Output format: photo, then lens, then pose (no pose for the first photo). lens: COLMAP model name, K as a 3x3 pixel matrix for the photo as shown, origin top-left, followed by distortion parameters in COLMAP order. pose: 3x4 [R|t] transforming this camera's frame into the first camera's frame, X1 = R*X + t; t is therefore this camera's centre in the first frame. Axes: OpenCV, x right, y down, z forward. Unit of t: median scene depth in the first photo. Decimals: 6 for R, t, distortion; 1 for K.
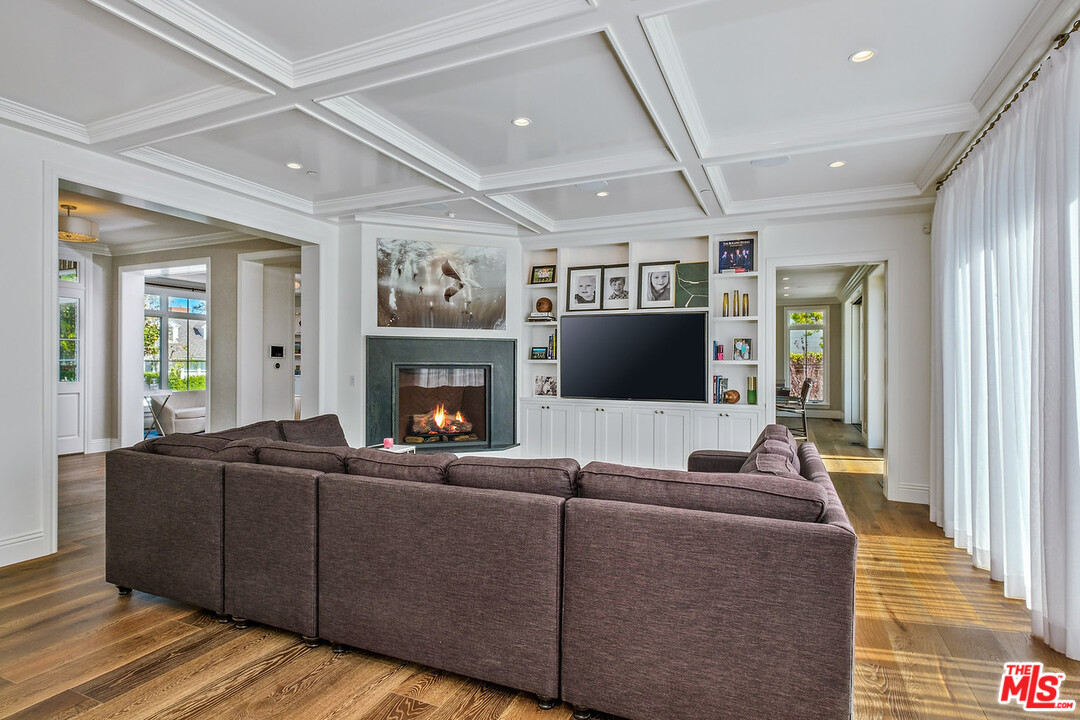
lens RADIAL K [[564.7, 0, 541.7], [0, 564.7, 357.5], [0, 0, 1]] dist [0.011780, -0.000247]
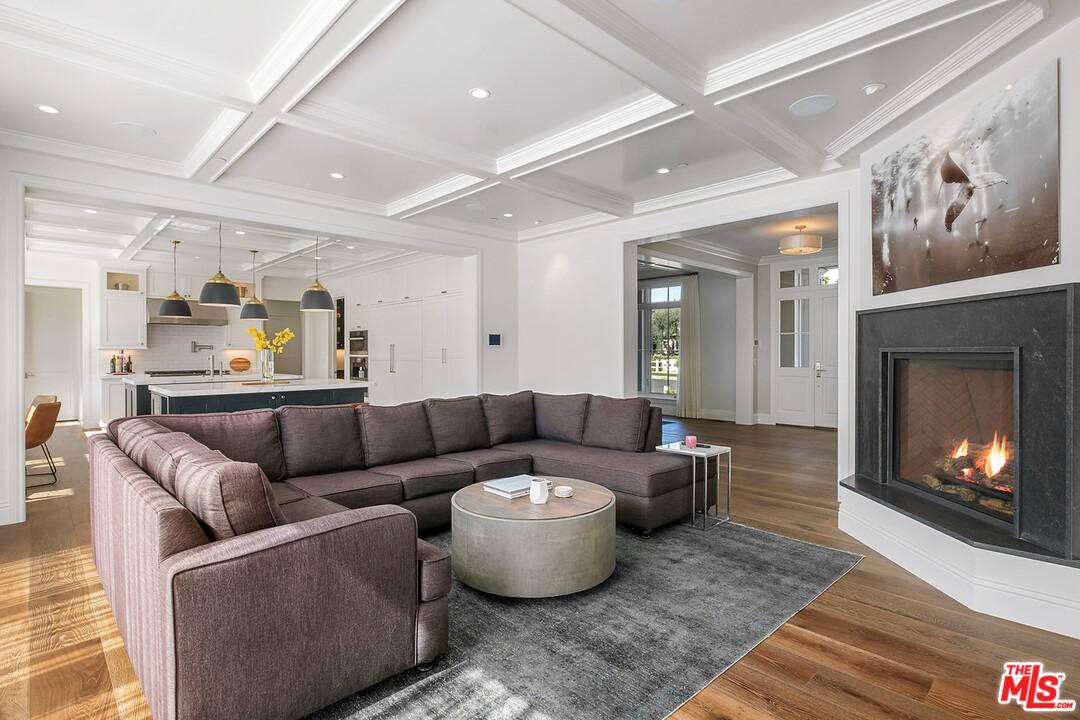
lens RADIAL K [[564.7, 0, 541.6], [0, 564.7, 362.0], [0, 0, 1]] dist [0.011780, -0.000247]
pose [[-0.405383, 0.009196, -0.914101, 0.480585], [0.003488, 0.999958, 0.008512, 0.017221], [0.914140, 0.000262, -0.405398, 0.879797]]
